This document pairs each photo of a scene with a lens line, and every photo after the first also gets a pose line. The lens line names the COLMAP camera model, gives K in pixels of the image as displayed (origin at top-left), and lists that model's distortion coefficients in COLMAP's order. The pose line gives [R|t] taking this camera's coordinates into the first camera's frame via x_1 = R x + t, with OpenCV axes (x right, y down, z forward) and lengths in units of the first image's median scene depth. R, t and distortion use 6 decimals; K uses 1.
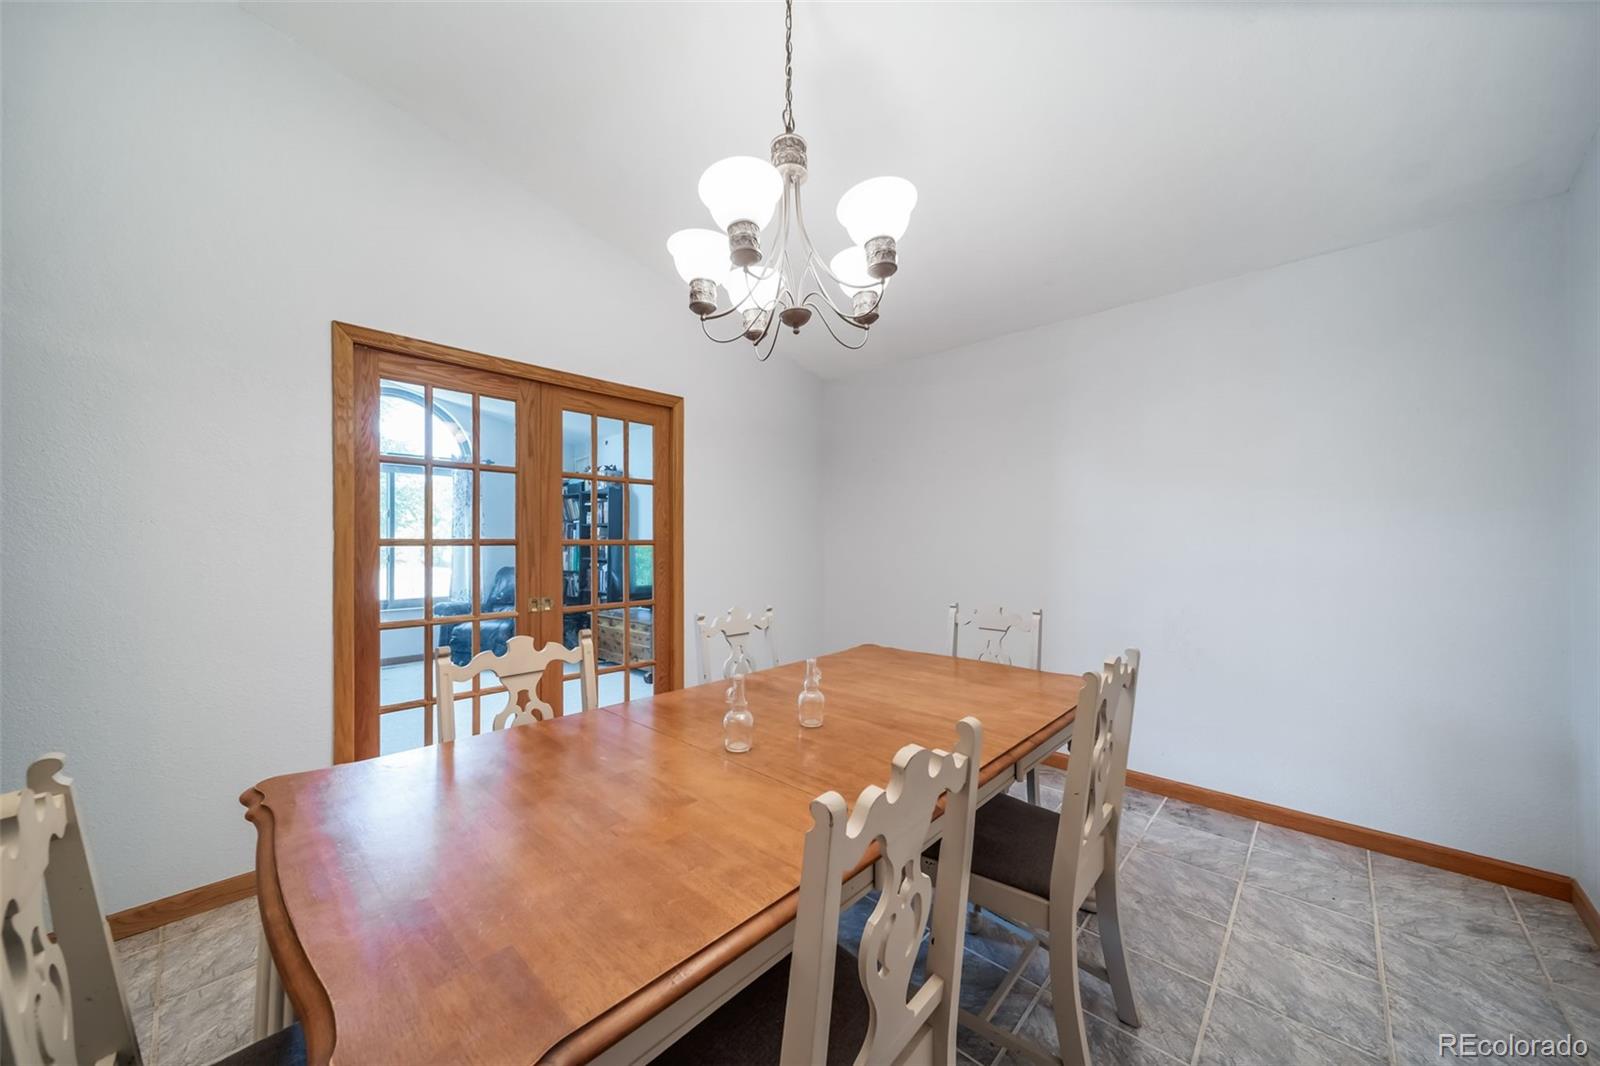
lens RADIAL K [[528.9, 0, 794.8], [0, 528.9, 547.9], [0, 0, 1]] dist [-0.000893, -0.000083]
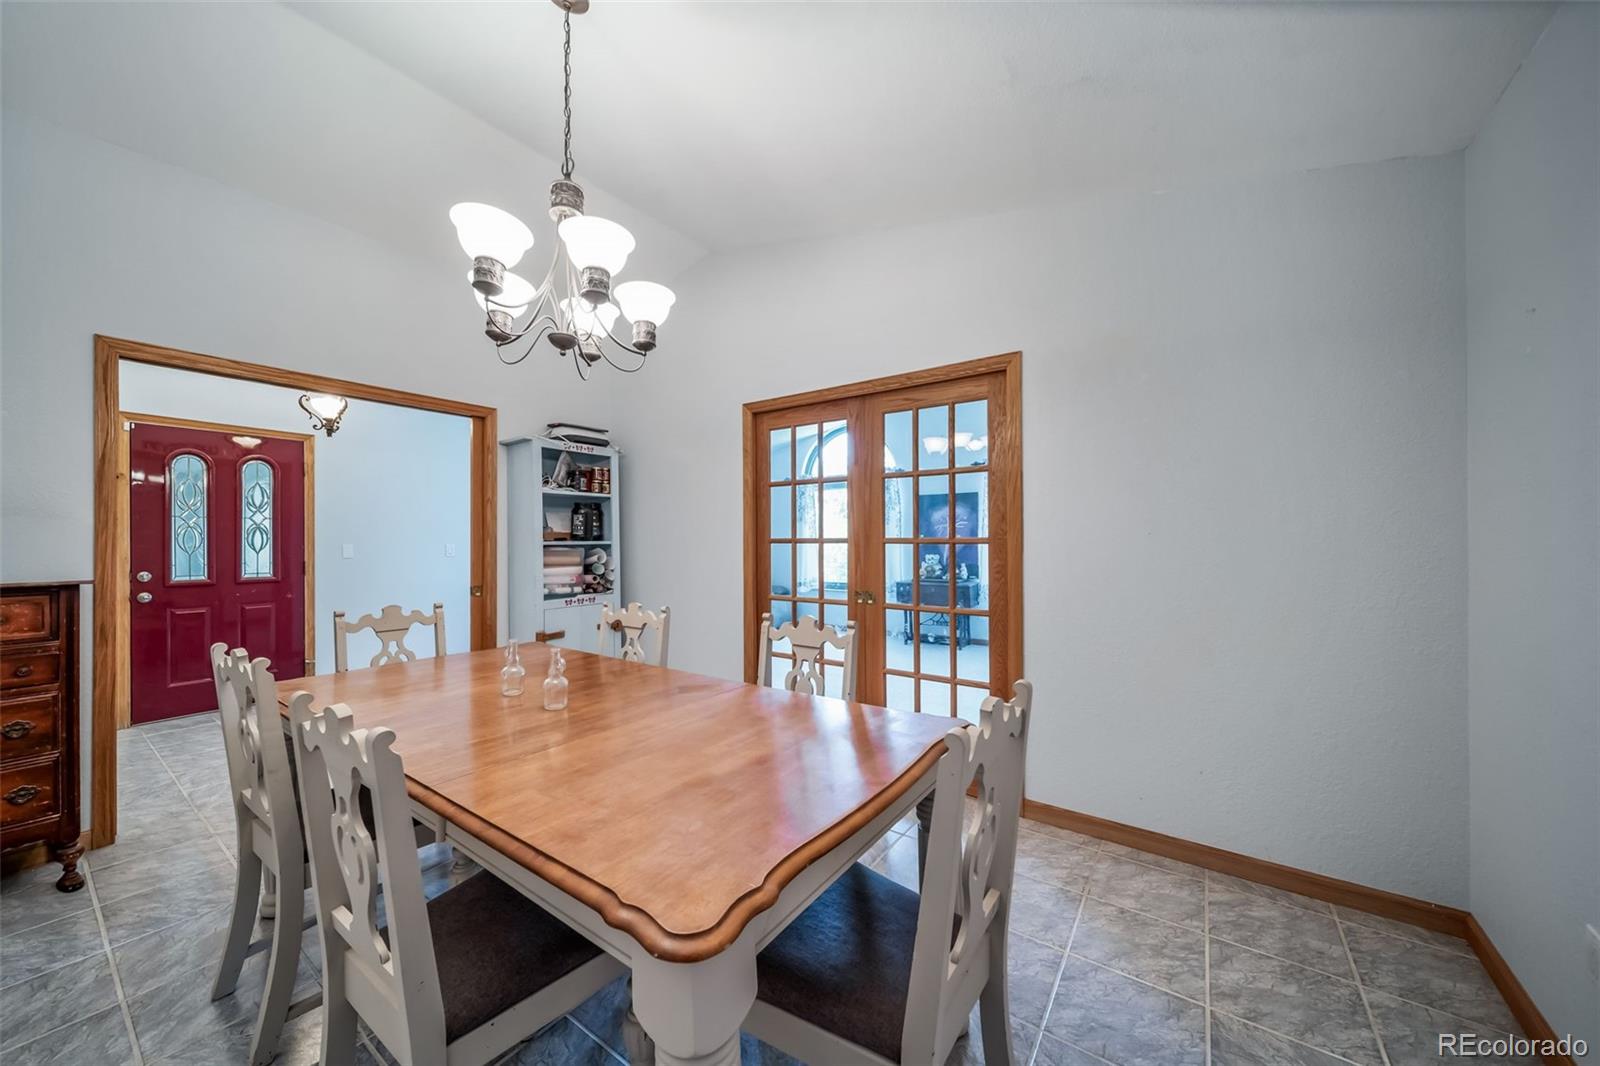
lens RADIAL K [[571.4, 0, 800.0], [0, 571.4, 533.0], [0, 0, 1]] dist [0.001809, -0.000002]
pose [[0.171040, -0.014792, -0.985153, 0.717942], [-0.004886, 0.999862, -0.015861, -0.008234], [0.985252, 0.007526, 0.170944, 0.720799]]
